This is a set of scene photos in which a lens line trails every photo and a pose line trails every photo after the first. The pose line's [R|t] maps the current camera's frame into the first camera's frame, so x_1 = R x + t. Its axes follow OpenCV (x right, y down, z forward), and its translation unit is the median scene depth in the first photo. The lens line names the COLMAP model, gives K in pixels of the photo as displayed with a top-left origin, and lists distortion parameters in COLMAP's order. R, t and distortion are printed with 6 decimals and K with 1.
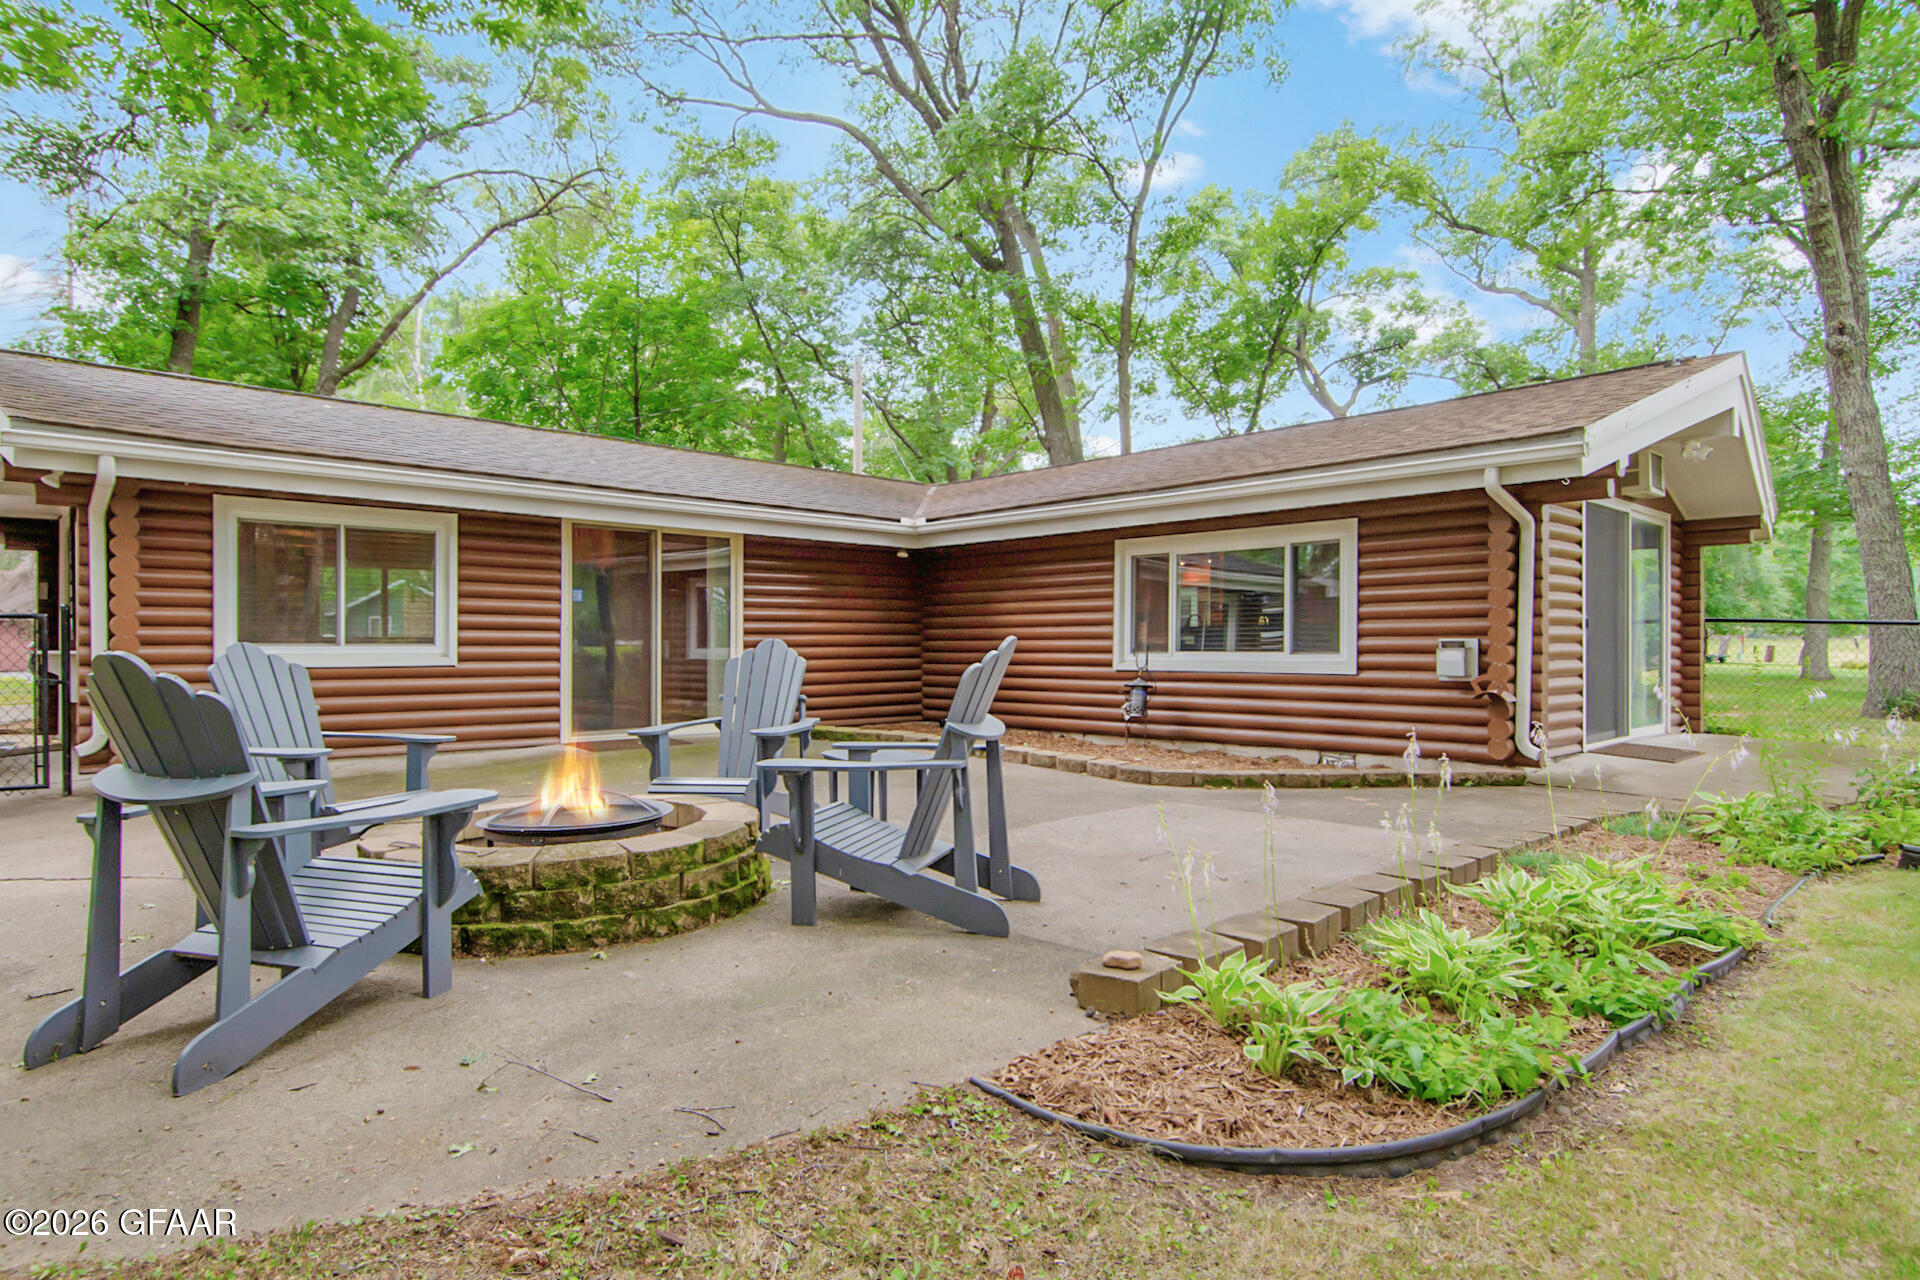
lens RADIAL K [[1062.1, 0, 975.0], [0, 1062.1, 656.3], [0, 0, 1]] dist [0.008814, -0.002764]
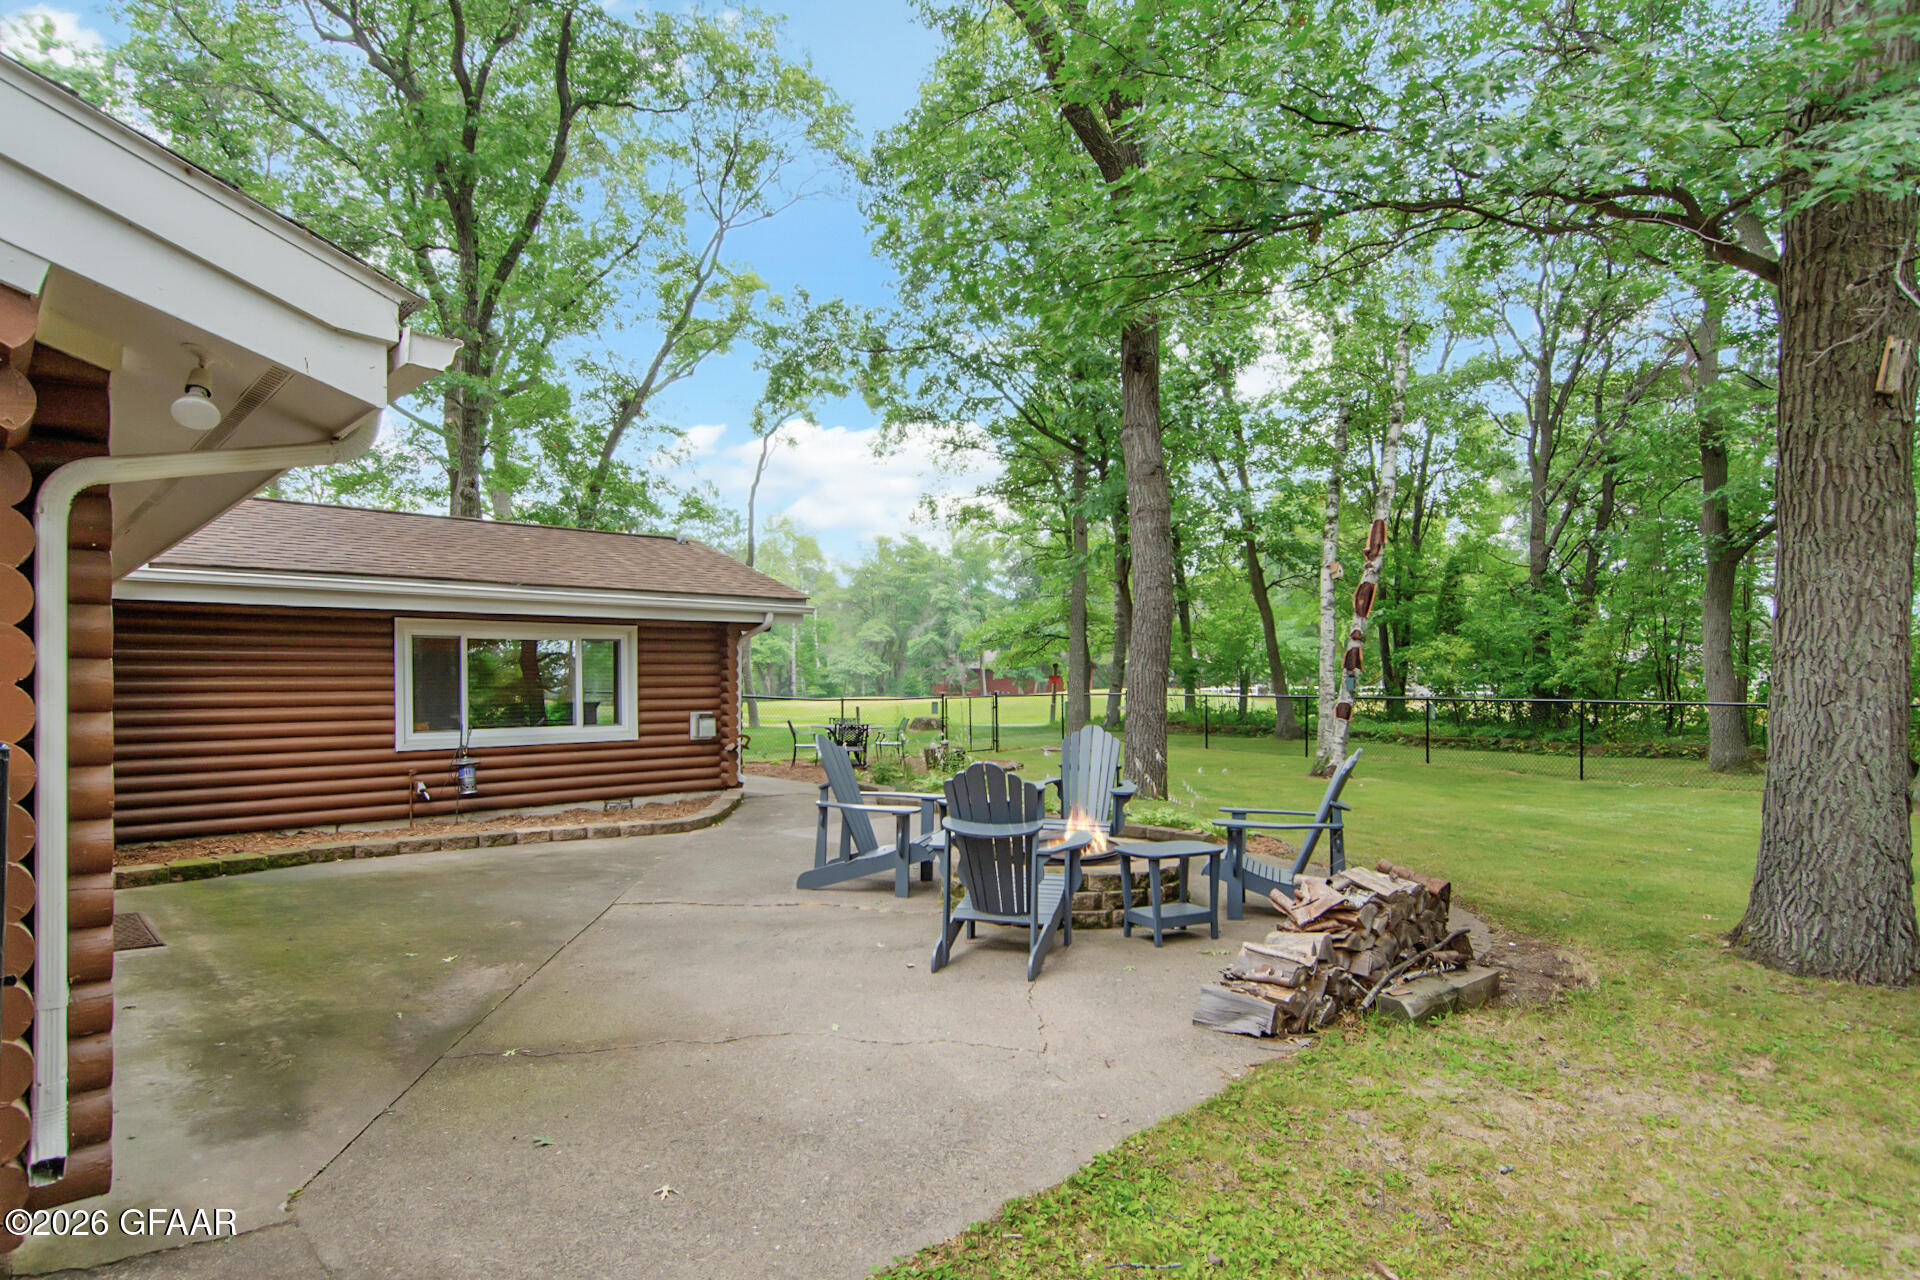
lens RADIAL K [[1062.1, 0, 968.7], [0, 1062.1, 644.5], [0, 0, 1]] dist [0.008814, -0.002764]
pose [[-0.019380, 0.028013, 0.999420, -0.970609], [0.009970, 0.999563, -0.027823, -0.059544], [-0.999762, 0.009425, -0.019651, 0.556667]]
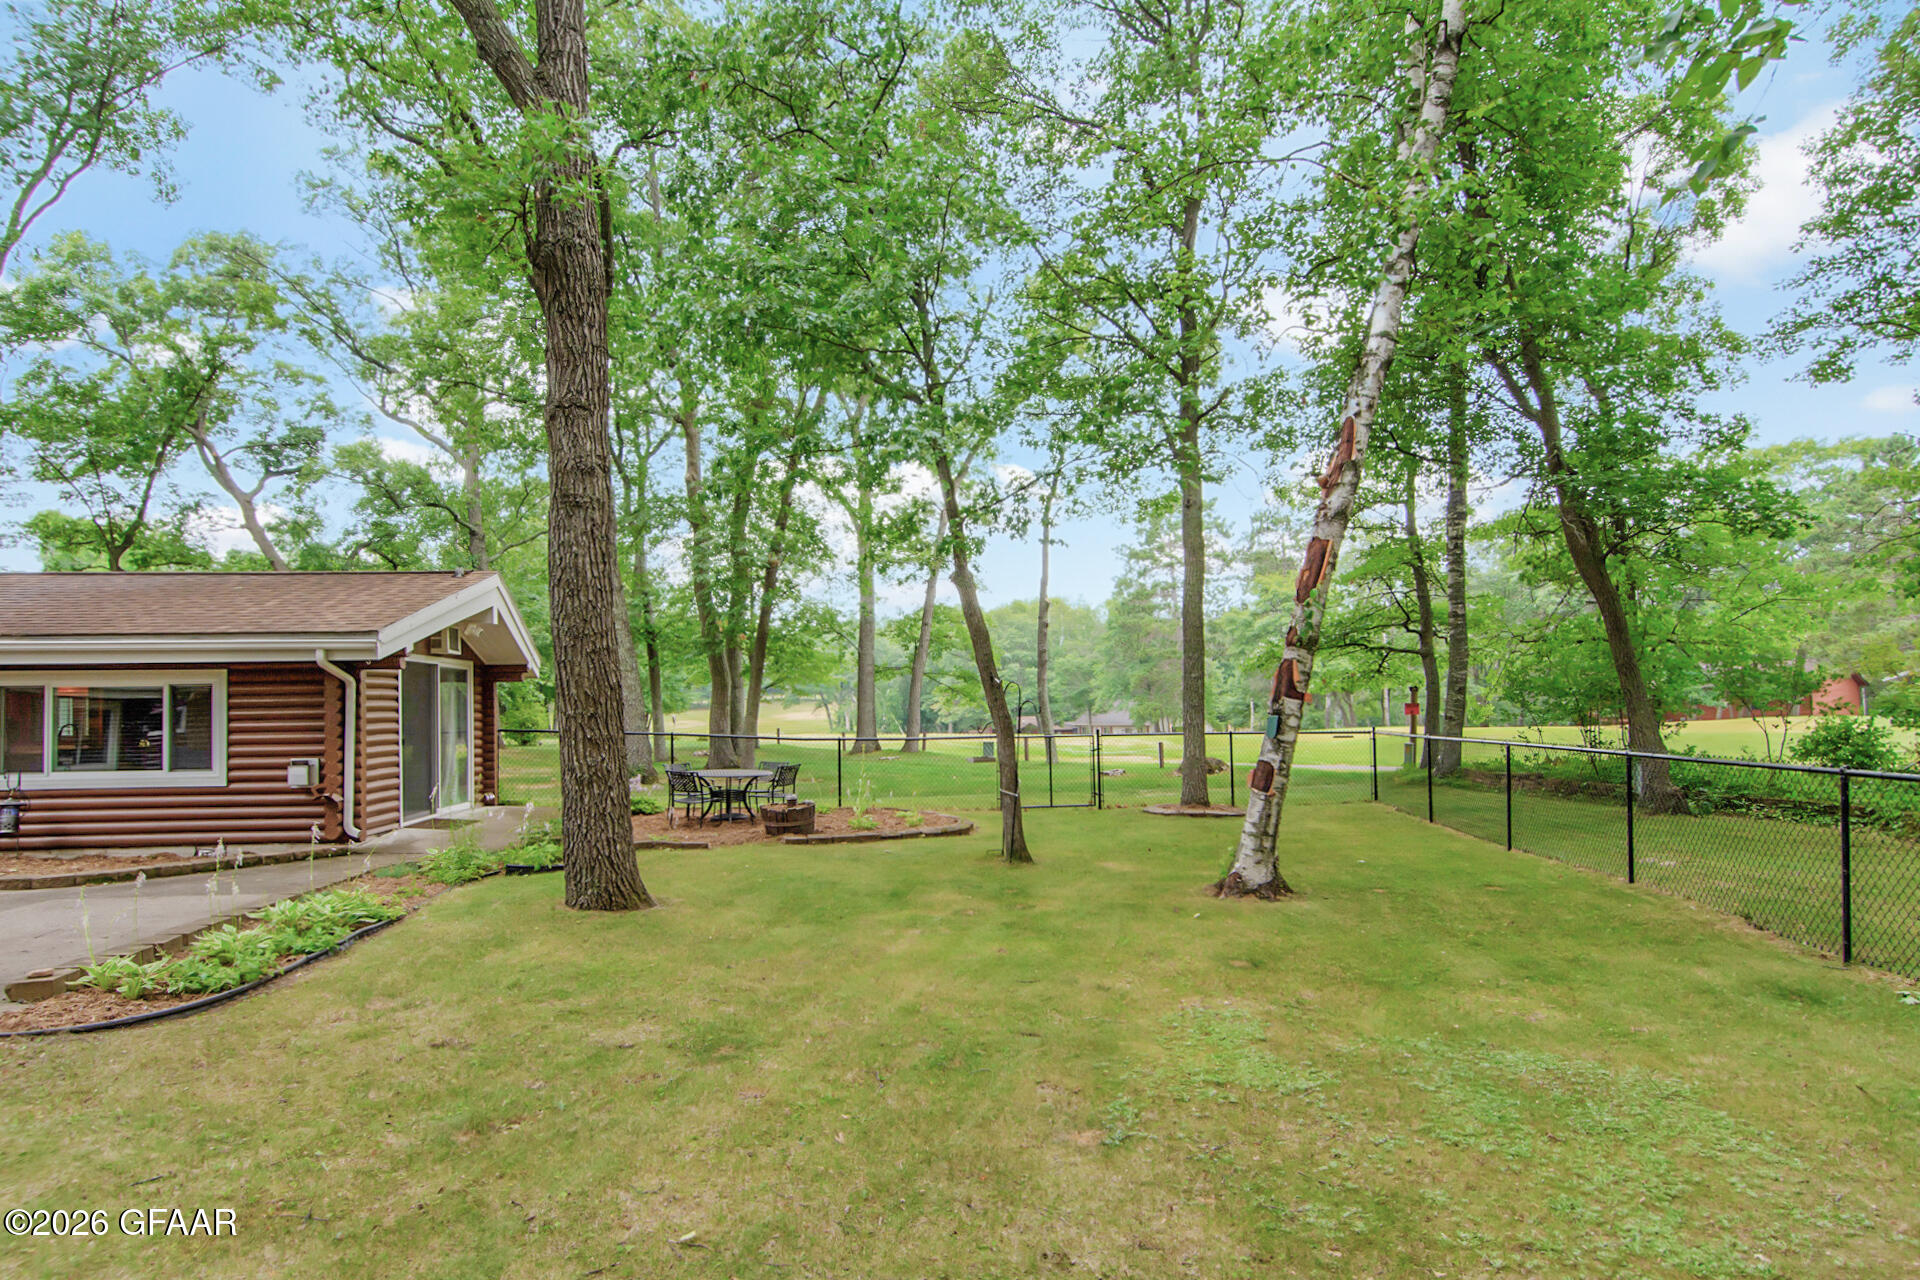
lens RADIAL K [[1062.1, 0, 933.0], [0, 1062.1, 699.7], [0, 0, 1]] dist [0.008814, -0.002764]
pose [[0.628394, -0.000323, 0.777895, -0.119321], [0.018331, 0.999728, -0.014393, -0.052544], [-0.777679, 0.023305, 0.628229, -0.506880]]
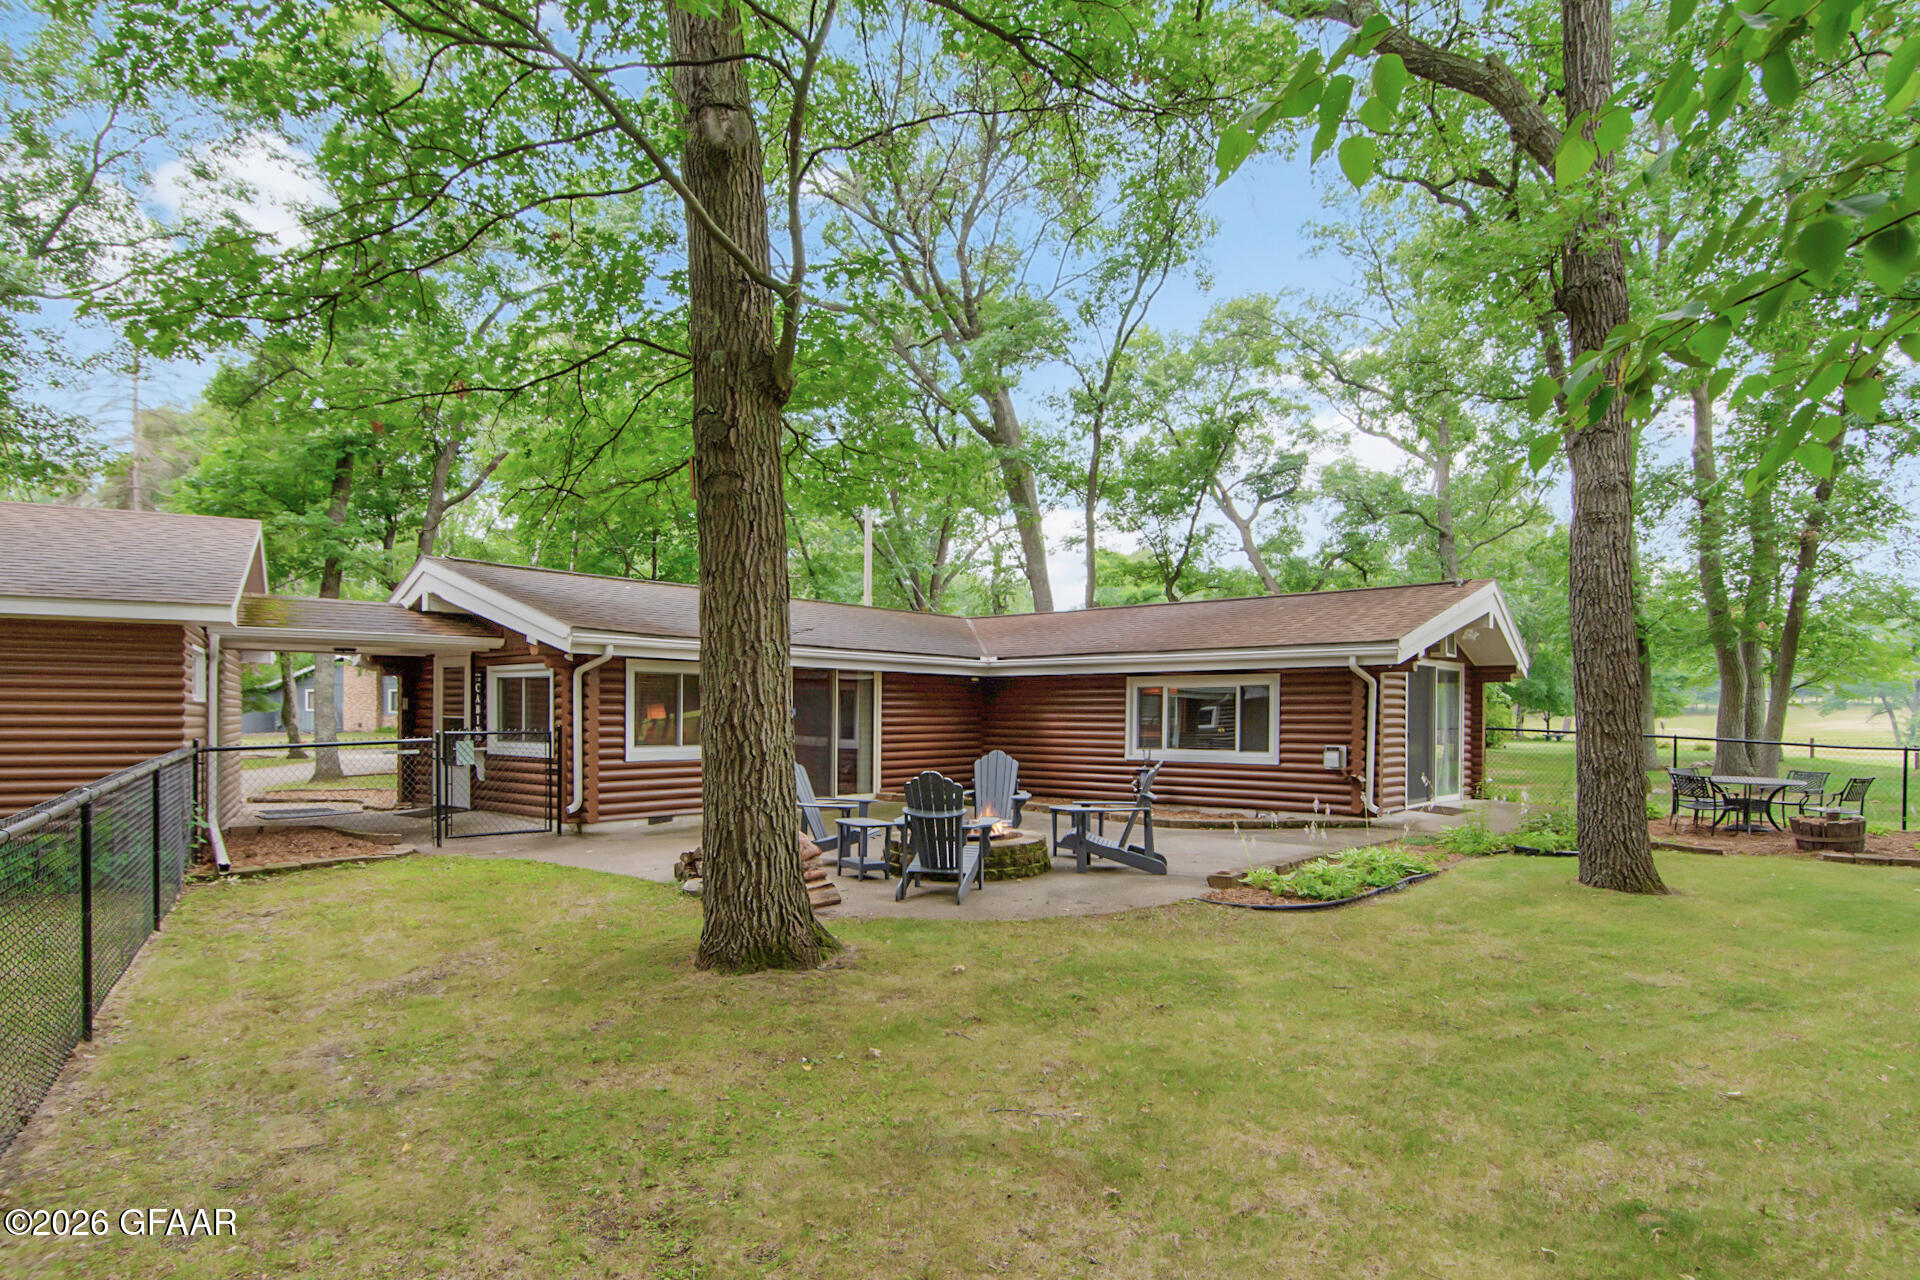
lens RADIAL K [[1109.1, 0, 946.1], [0, 1109.1, 732.7], [0, 0, 1]] dist [-0.006770, -0.006996]
pose [[0.996665, 0.003930, 0.081509, -0.303197], [-0.004615, 0.999956, 0.008214, -0.044162], [-0.081474, -0.008563, 0.996639, -0.694297]]
